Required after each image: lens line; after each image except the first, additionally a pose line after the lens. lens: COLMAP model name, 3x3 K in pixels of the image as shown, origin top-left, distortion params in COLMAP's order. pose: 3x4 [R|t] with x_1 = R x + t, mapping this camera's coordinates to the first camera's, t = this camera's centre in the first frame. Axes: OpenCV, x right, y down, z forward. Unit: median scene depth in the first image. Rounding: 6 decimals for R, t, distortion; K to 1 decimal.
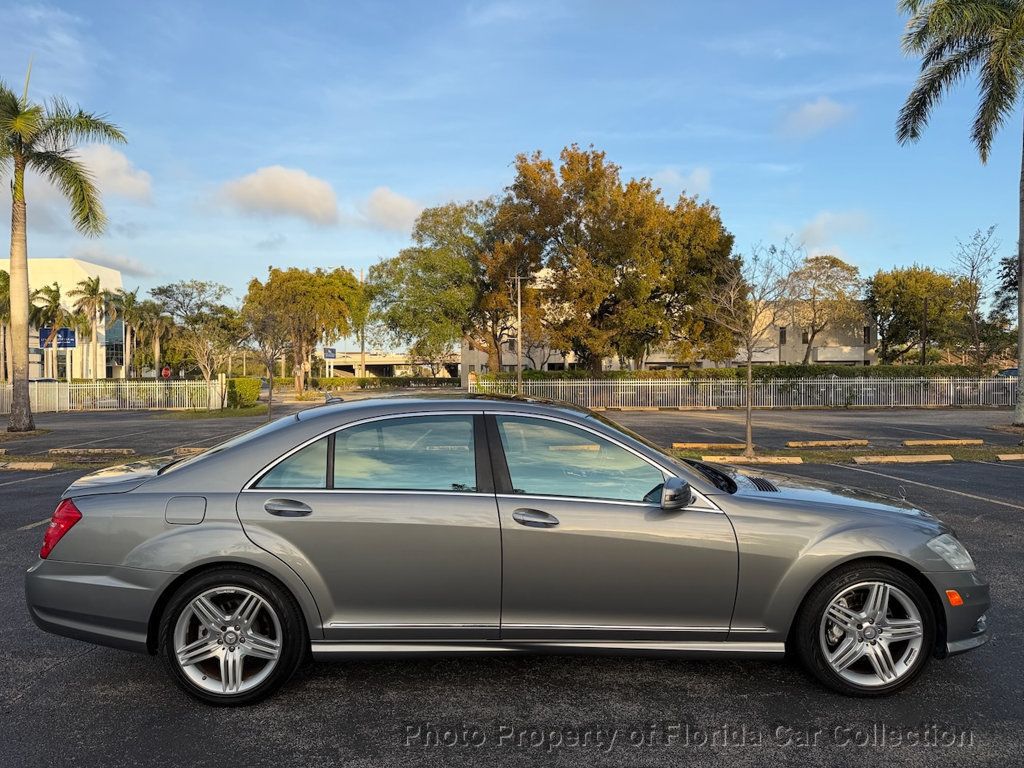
lens RADIAL K [[741.5, 0, 514.2], [0, 741.5, 382.6], [0, 0, 1]] dist [0.021100, -0.003927]
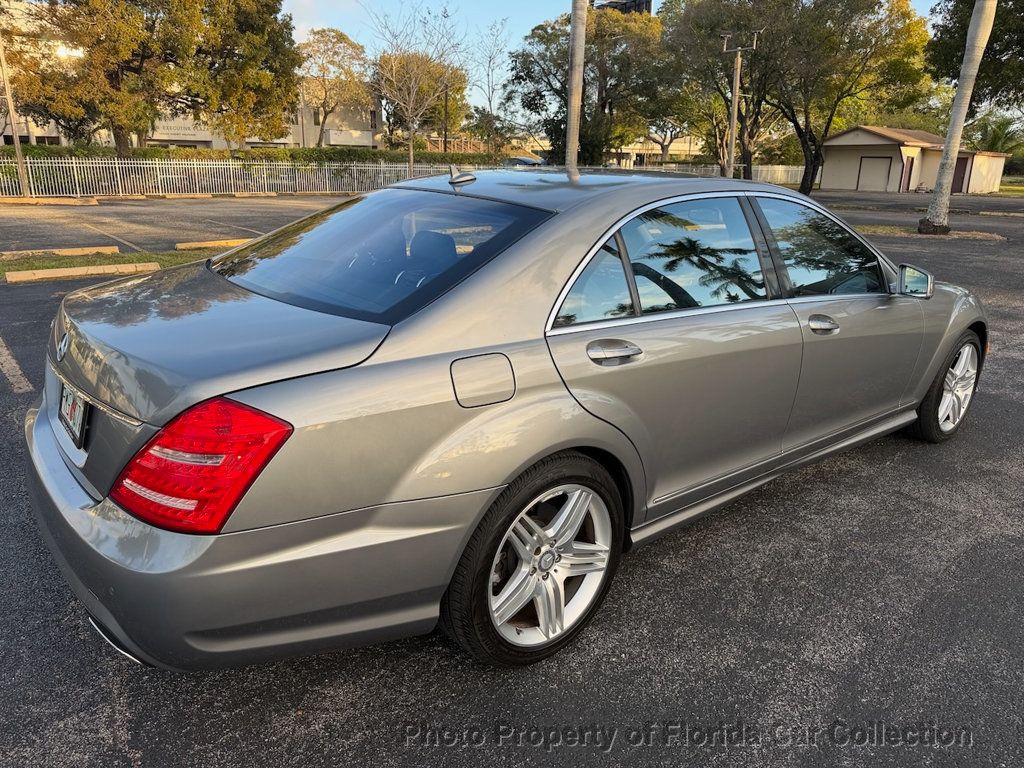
lens RADIAL K [[741.5, 0, 514.2], [0, 741.5, 382.6], [0, 0, 1]] dist [0.021100, -0.003927]
pose [[0.776169, -0.162931, 0.609110, -0.093227], [-0.012358, 0.961920, 0.273053, 0.003217], [-0.630403, -0.219463, 0.744599, 0.071824]]
